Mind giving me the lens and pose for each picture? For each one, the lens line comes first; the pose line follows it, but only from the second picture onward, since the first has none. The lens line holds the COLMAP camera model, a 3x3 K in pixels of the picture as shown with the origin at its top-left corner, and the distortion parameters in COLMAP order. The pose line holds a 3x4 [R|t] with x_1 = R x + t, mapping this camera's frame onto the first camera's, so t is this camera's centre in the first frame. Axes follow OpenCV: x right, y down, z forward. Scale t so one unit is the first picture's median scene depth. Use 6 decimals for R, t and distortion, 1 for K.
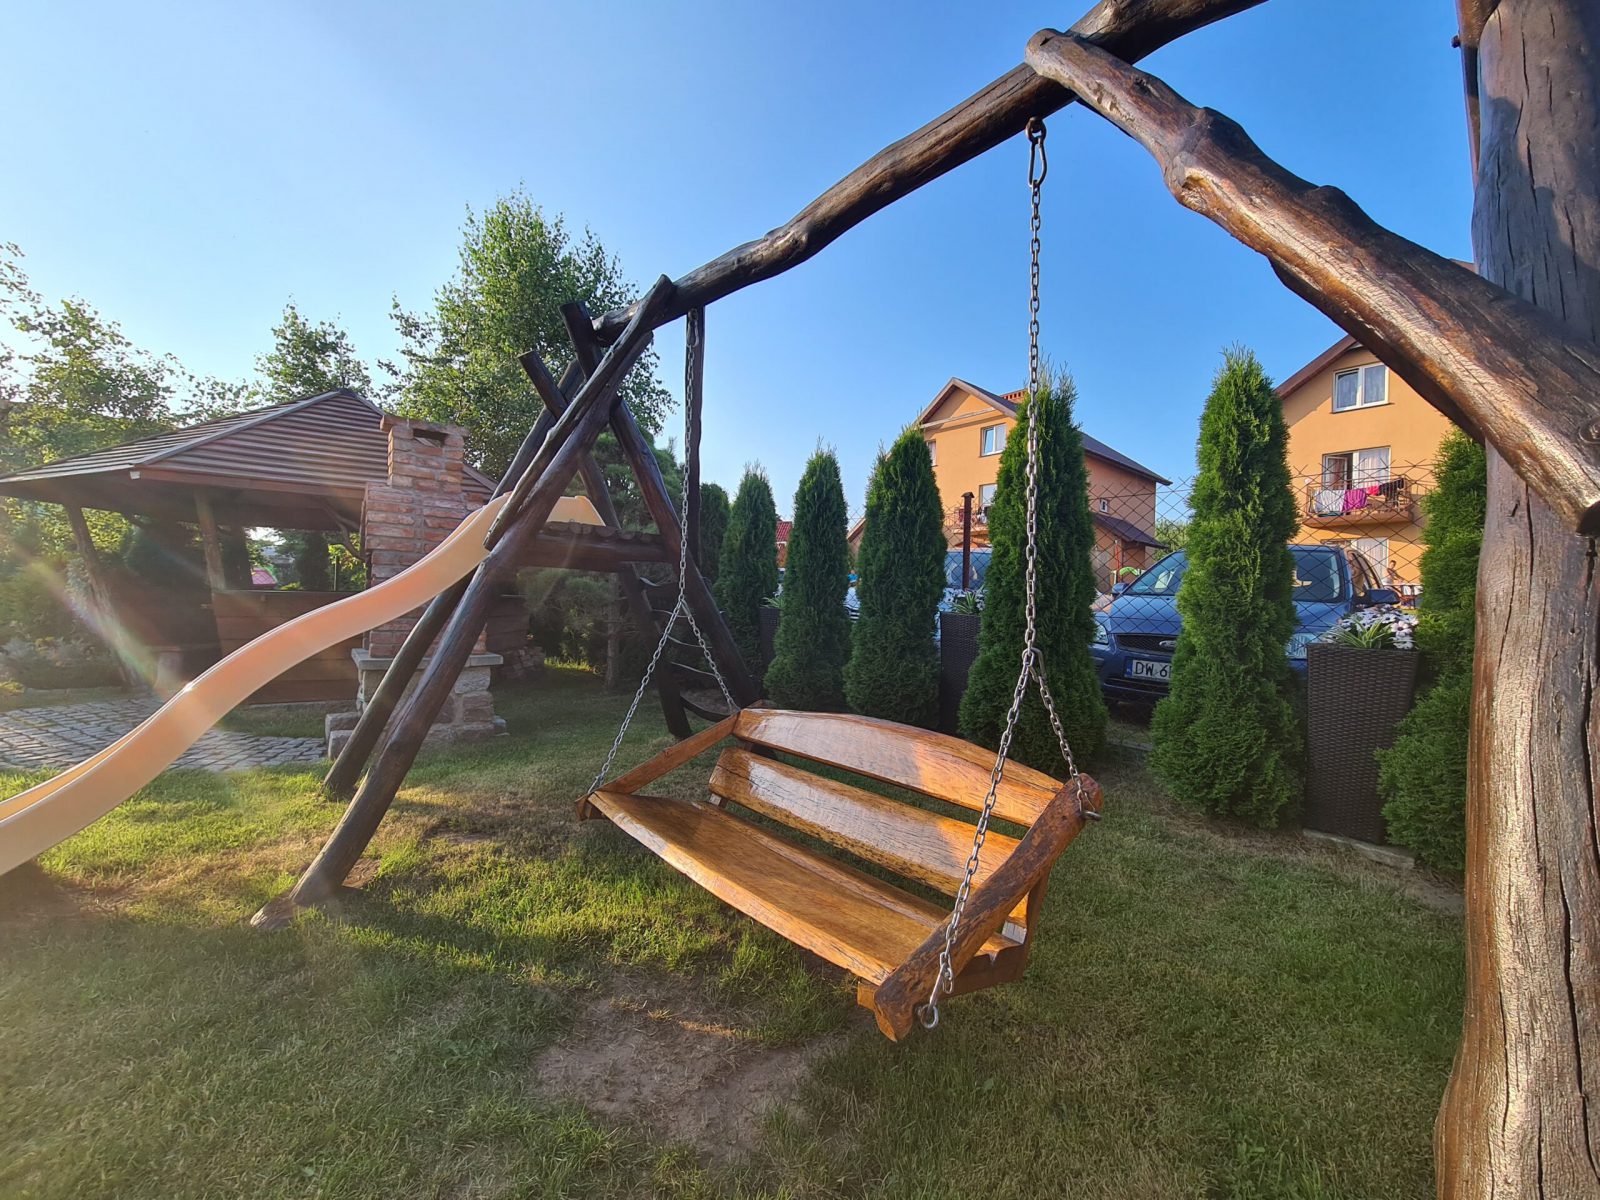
lens RADIAL K [[654.9, 0, 813.2], [0, 654.9, 608.4], [0, 0, 1]] dist [0.000027, -0.000341]
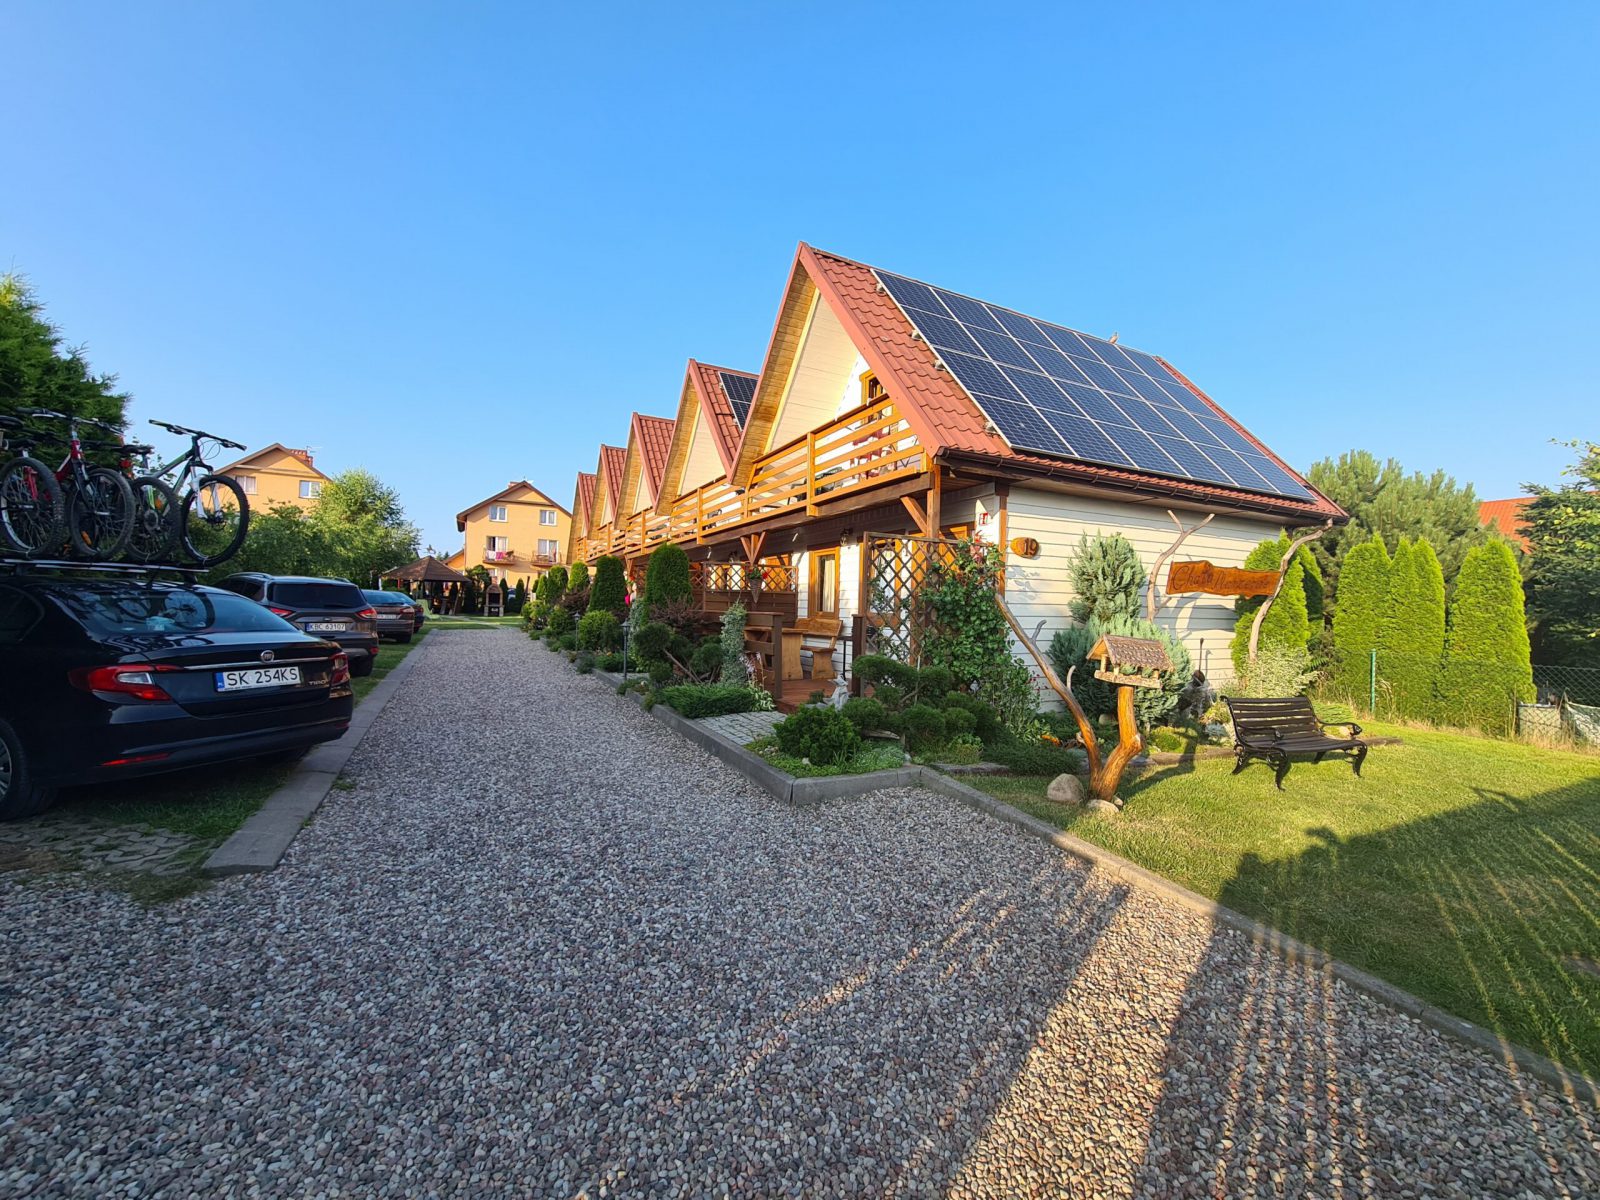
lens RADIAL K [[654.9, 0, 813.3], [0, 654.9, 610.9], [0, 0, 1]] dist [0.000027, -0.000341]
pose [[0.239827, -0.022240, 0.970561, -4.176463], [-0.022757, 0.999334, 0.028523, -0.098382], [-0.970549, -0.028927, 0.239161, -2.620873]]
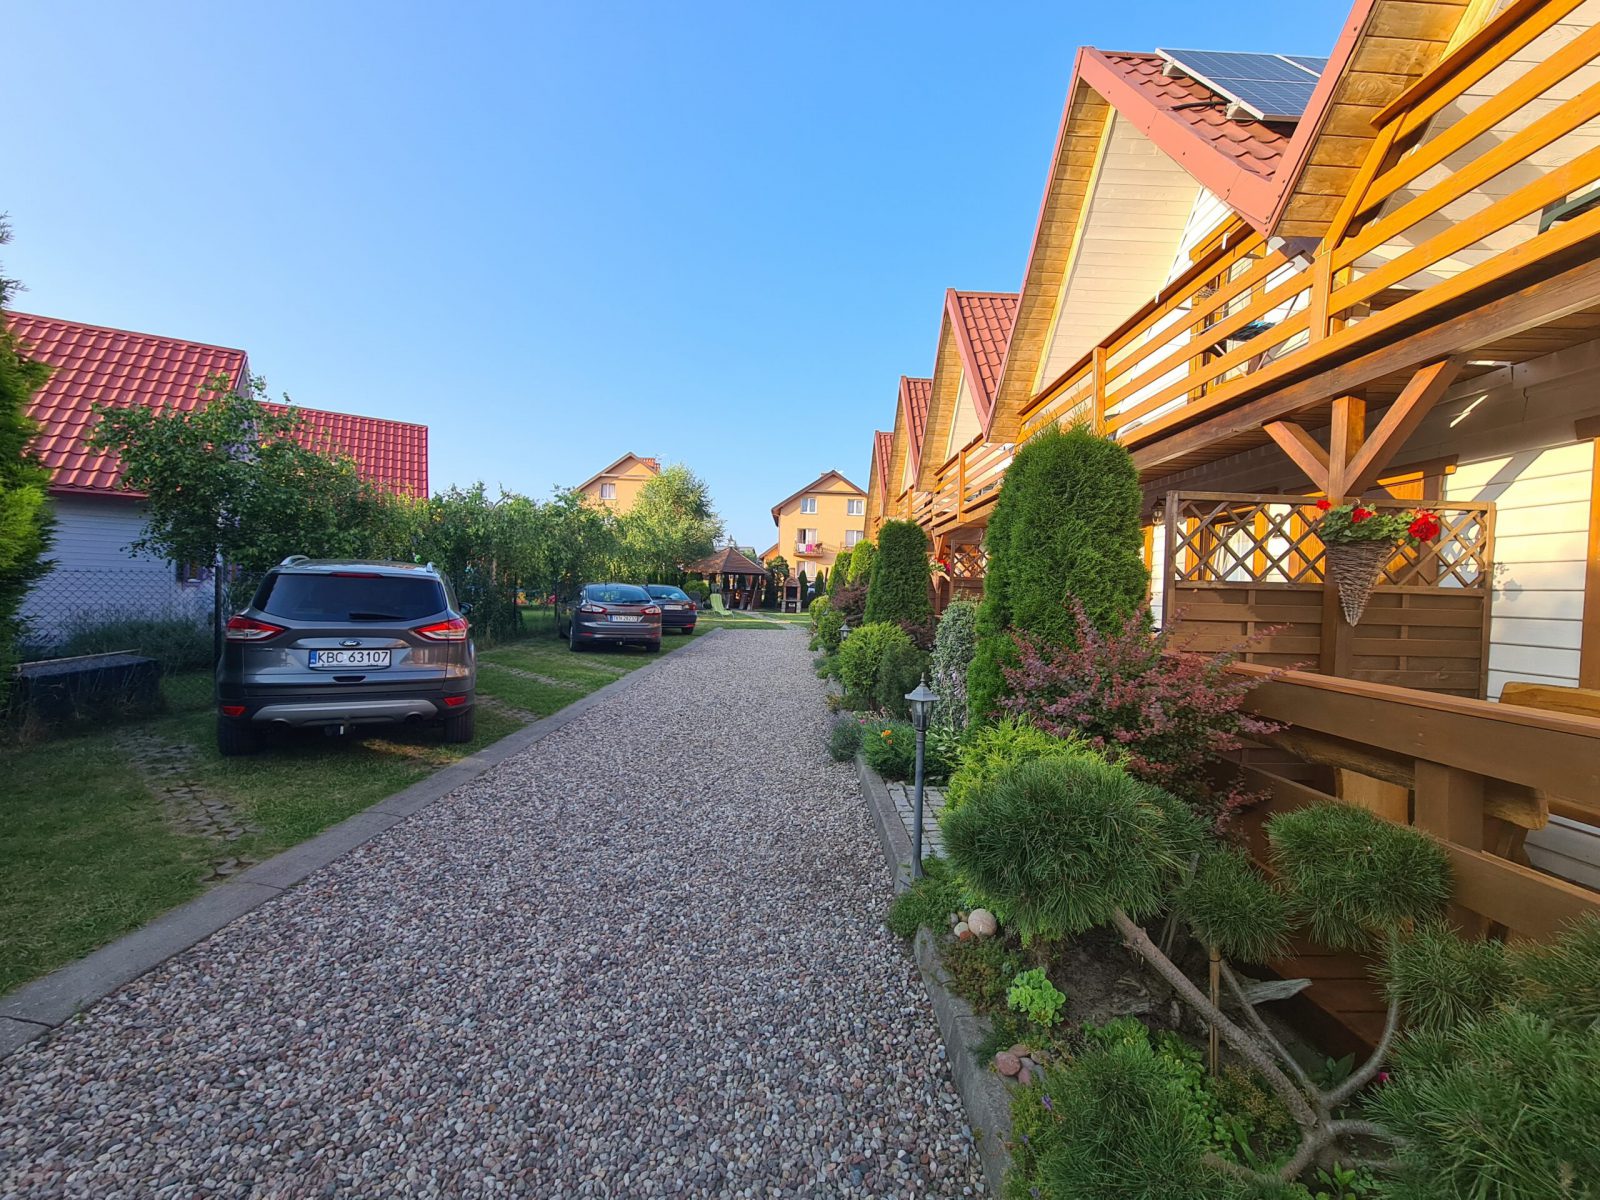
lens RADIAL K [[654.9, 0, 811.4], [0, 654.9, 608.2], [0, 0, 1]] dist [0.000027, -0.000341]
pose [[0.650148, -0.022231, 0.759482, -3.346343], [-0.018824, 0.998794, 0.045351, -0.096650], [-0.759574, -0.043781, 0.648945, -2.153213]]
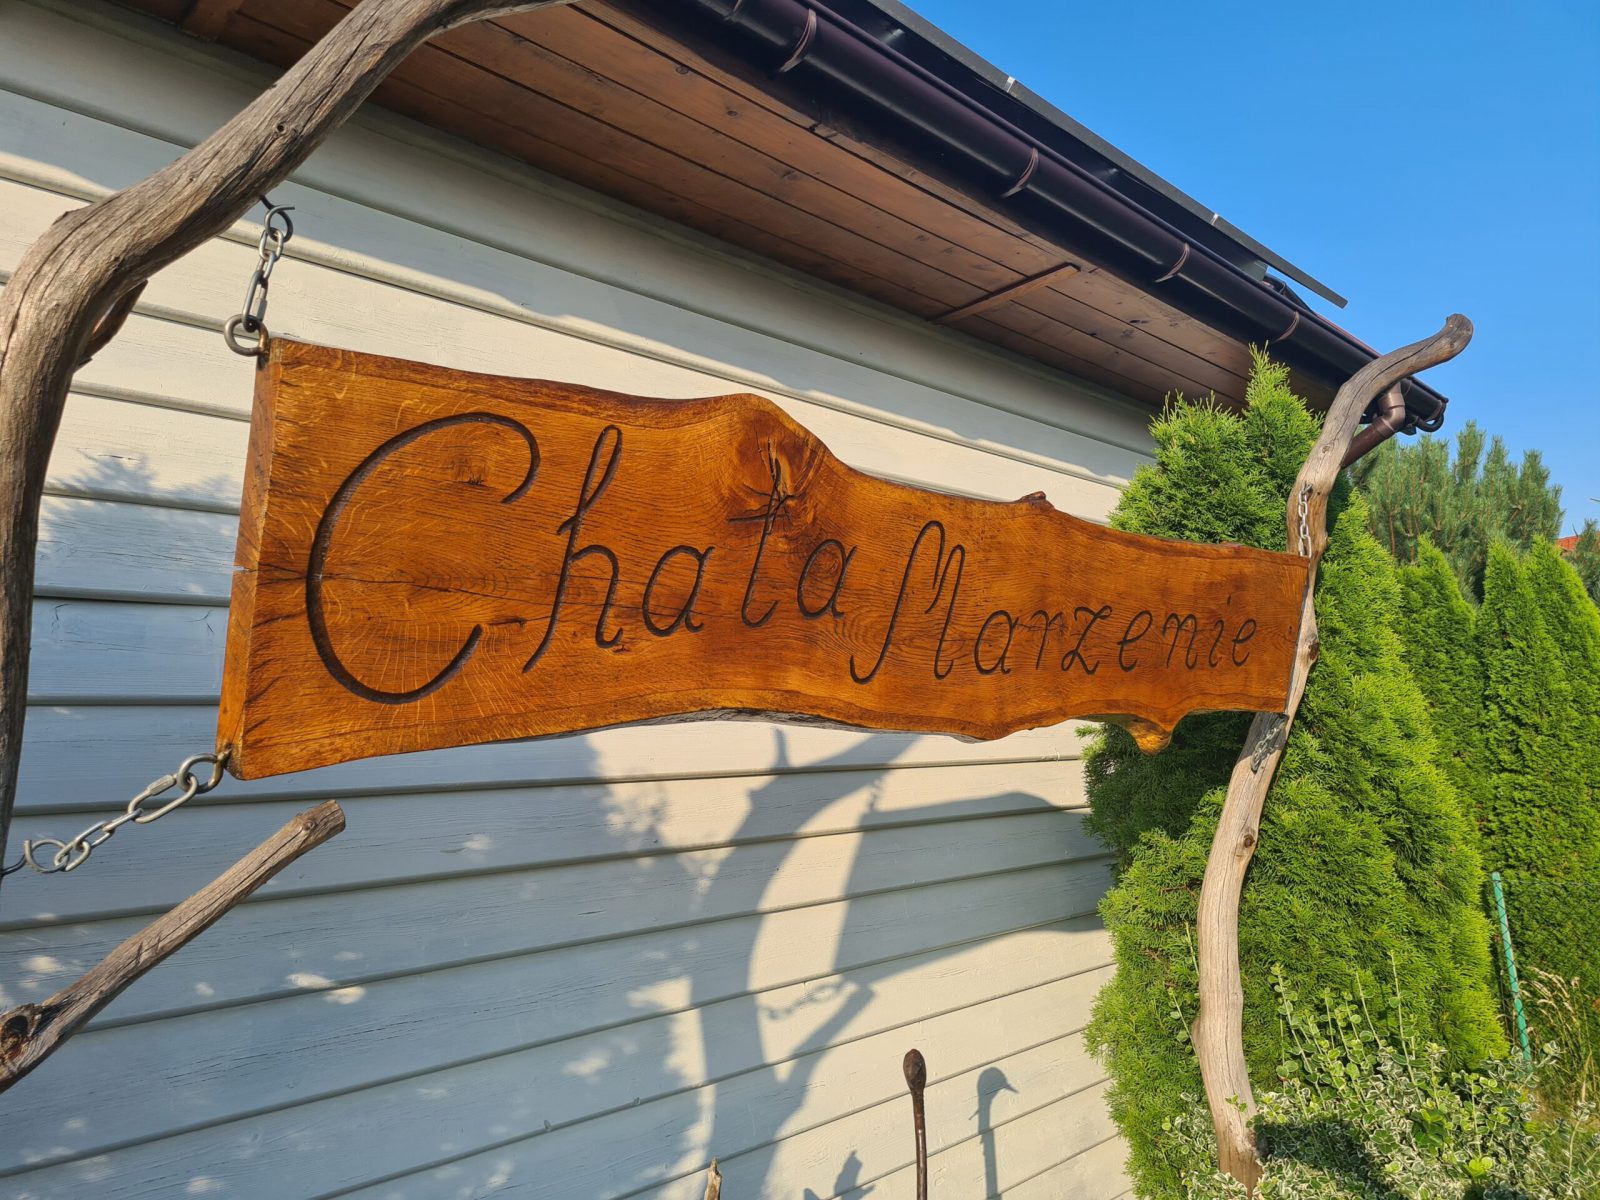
lens RADIAL K [[1196.9, 0, 805.8], [0, 1196.9, 611.6], [0, 0, 1]] dist [0.064153, -0.044390]
pose [[-0.077445, 0.140900, 0.986990, -3.223134], [0.067276, 0.988445, -0.135829, -0.102396], [-0.994724, 0.055881, -0.086029, -2.957871]]
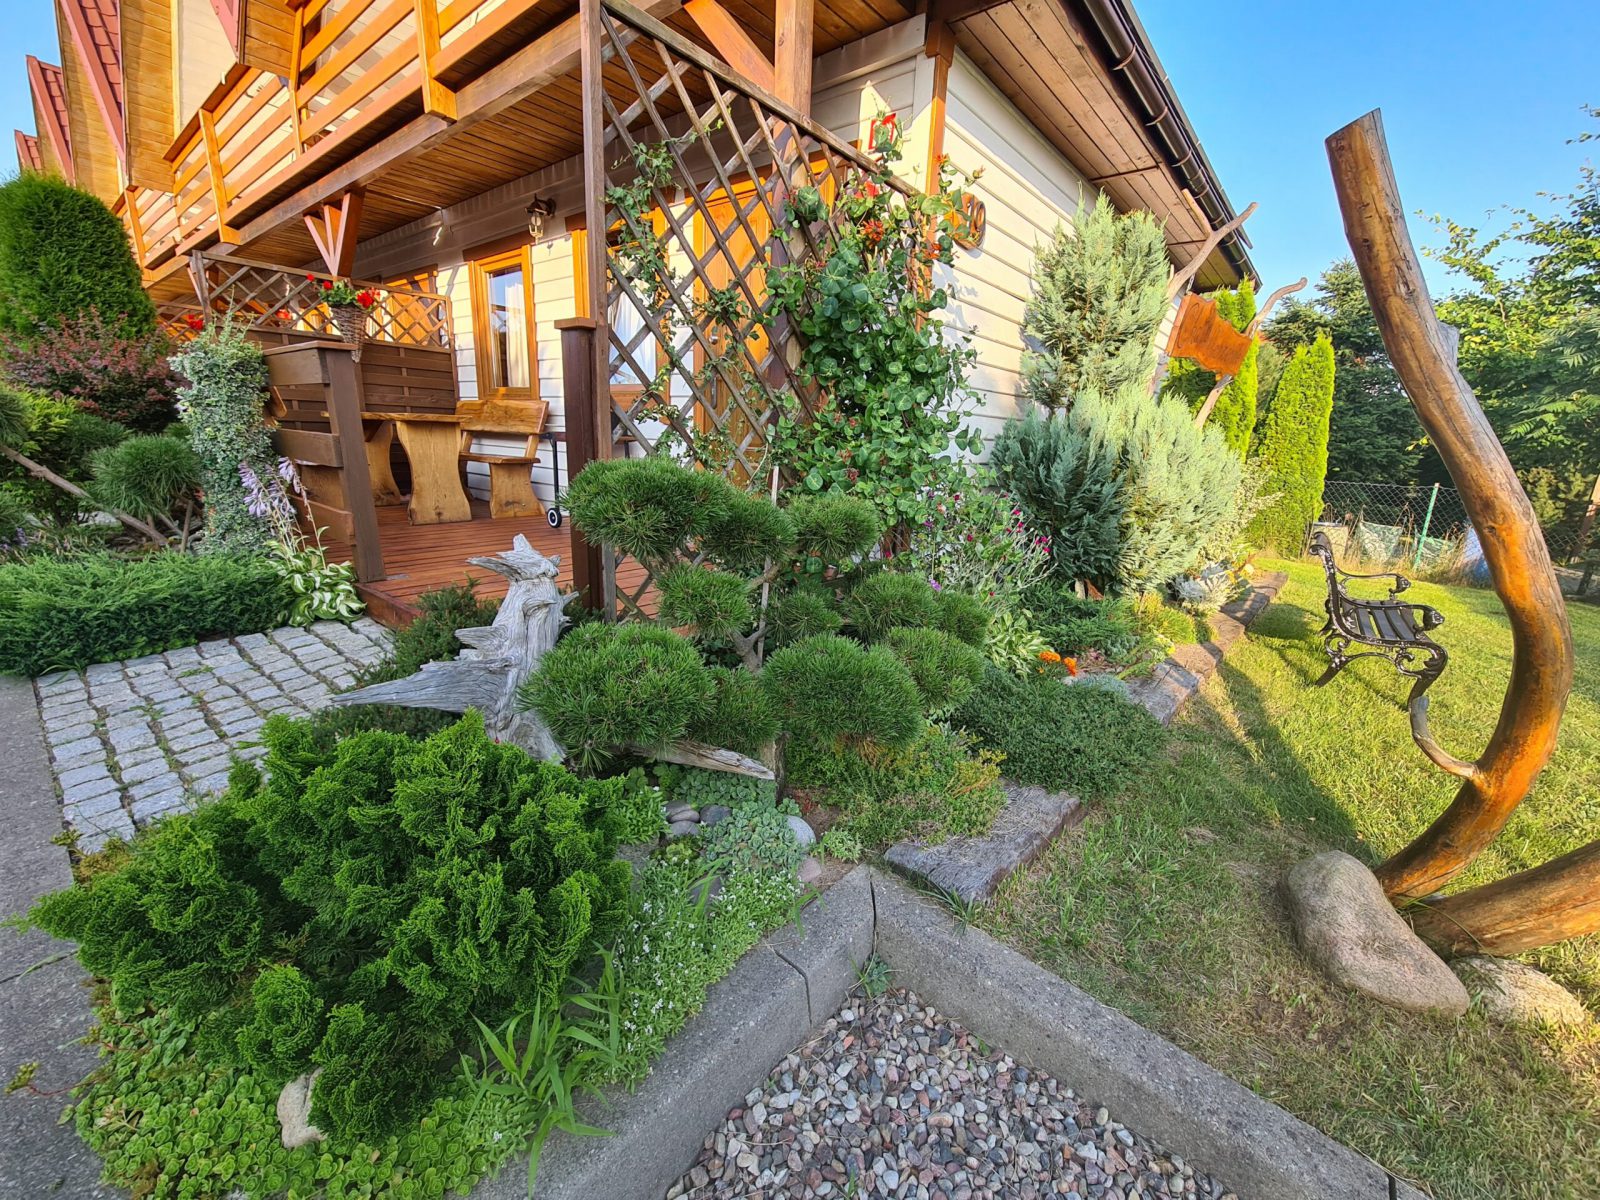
lens RADIAL K [[654.9, 0, 810.0], [0, 654.9, 612.2], [0, 0, 1]] dist [0.000027, -0.000341]
pose [[-0.151139, -0.287376, 0.945818, -3.616039], [-0.054849, 0.957773, 0.282244, -0.039842], [-0.986990, -0.009219, -0.160519, -2.521844]]
